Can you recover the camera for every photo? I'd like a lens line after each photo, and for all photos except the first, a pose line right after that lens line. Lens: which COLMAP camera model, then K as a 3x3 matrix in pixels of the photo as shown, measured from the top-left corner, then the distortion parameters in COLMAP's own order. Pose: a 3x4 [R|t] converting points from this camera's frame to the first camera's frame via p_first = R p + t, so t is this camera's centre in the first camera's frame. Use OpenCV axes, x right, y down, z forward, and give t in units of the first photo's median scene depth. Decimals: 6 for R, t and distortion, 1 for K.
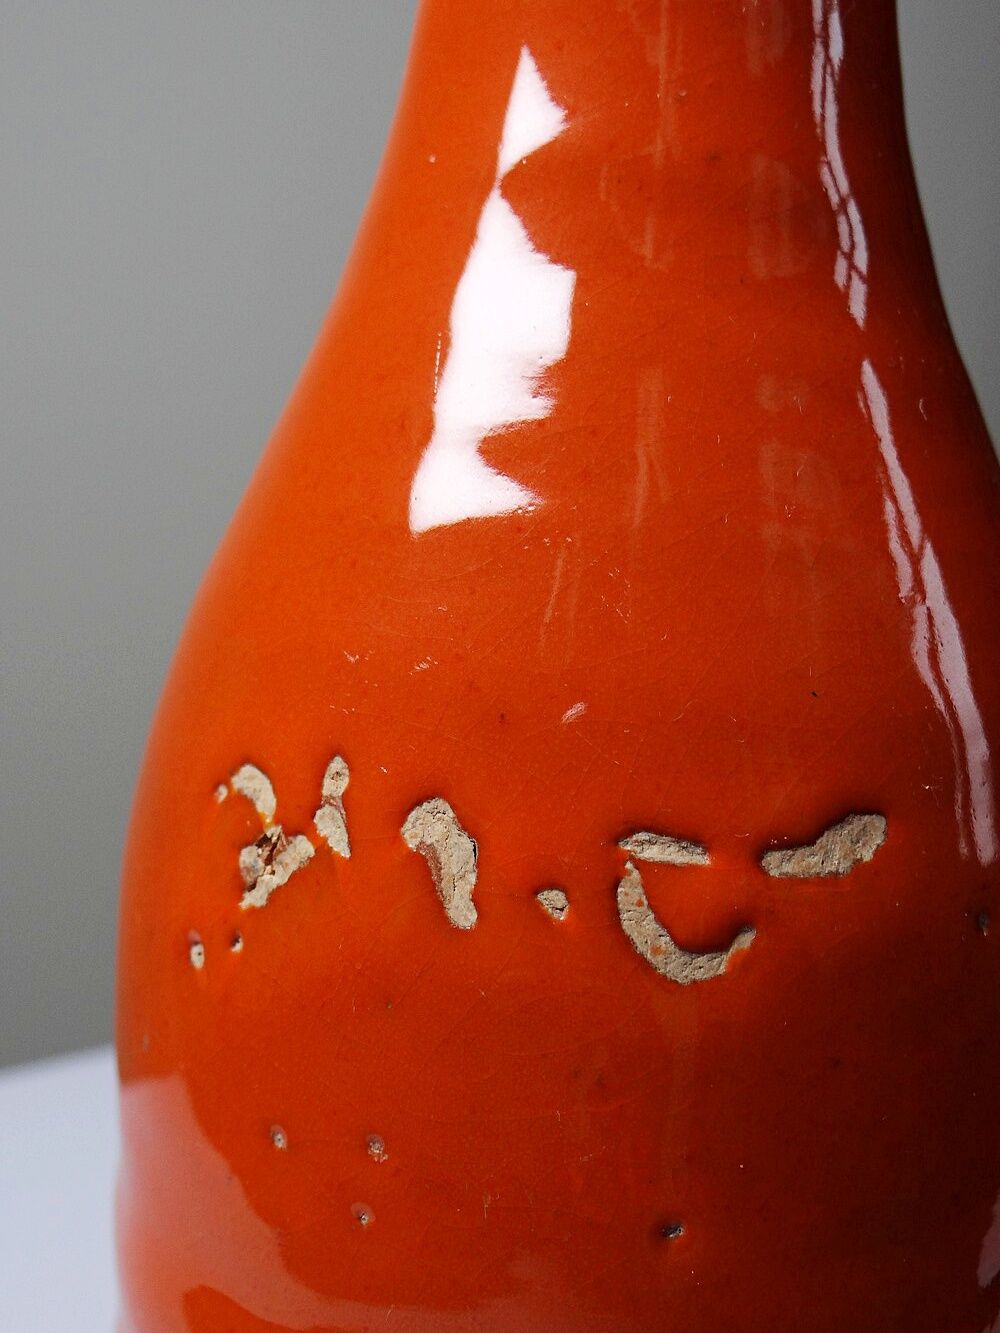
lens RADIAL K [[1621.9, 0, 500.0], [0, 1621.9, 666.5], [0, 0, 1]] dist [-0.001912, -0.025428]
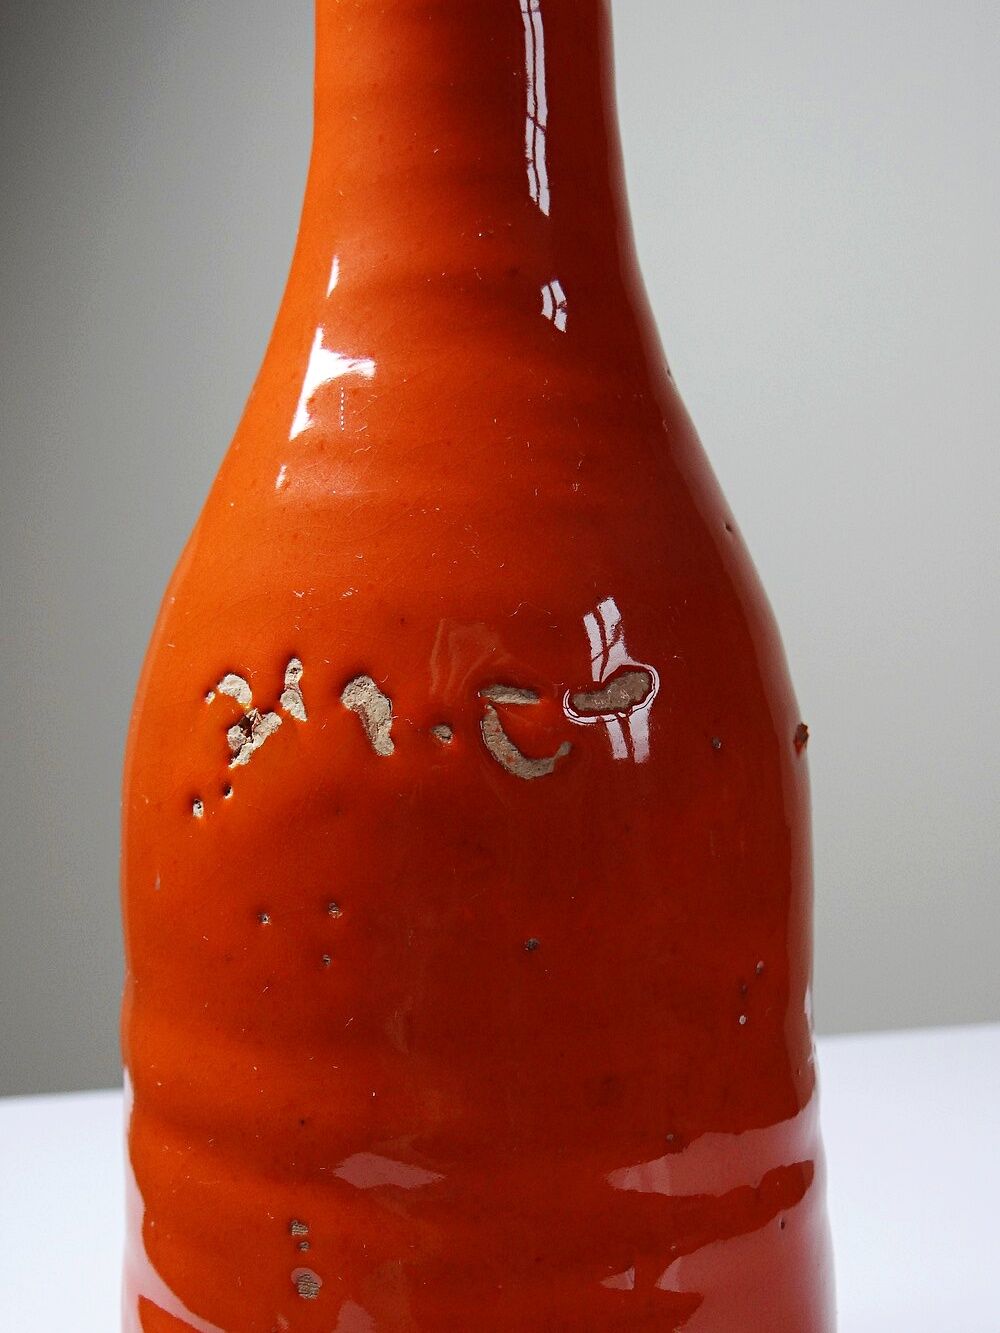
lens RADIAL K [[1621.9, 0, 500.0], [0, 1621.9, 666.5], [0, 0, 1]] dist [-0.001912, -0.025428]
pose [[0.991472, -0.050657, 0.120068, -0.092939], [0.061727, 0.993996, -0.090347, 0.216442], [-0.114770, 0.096988, 0.988646, -0.537994]]
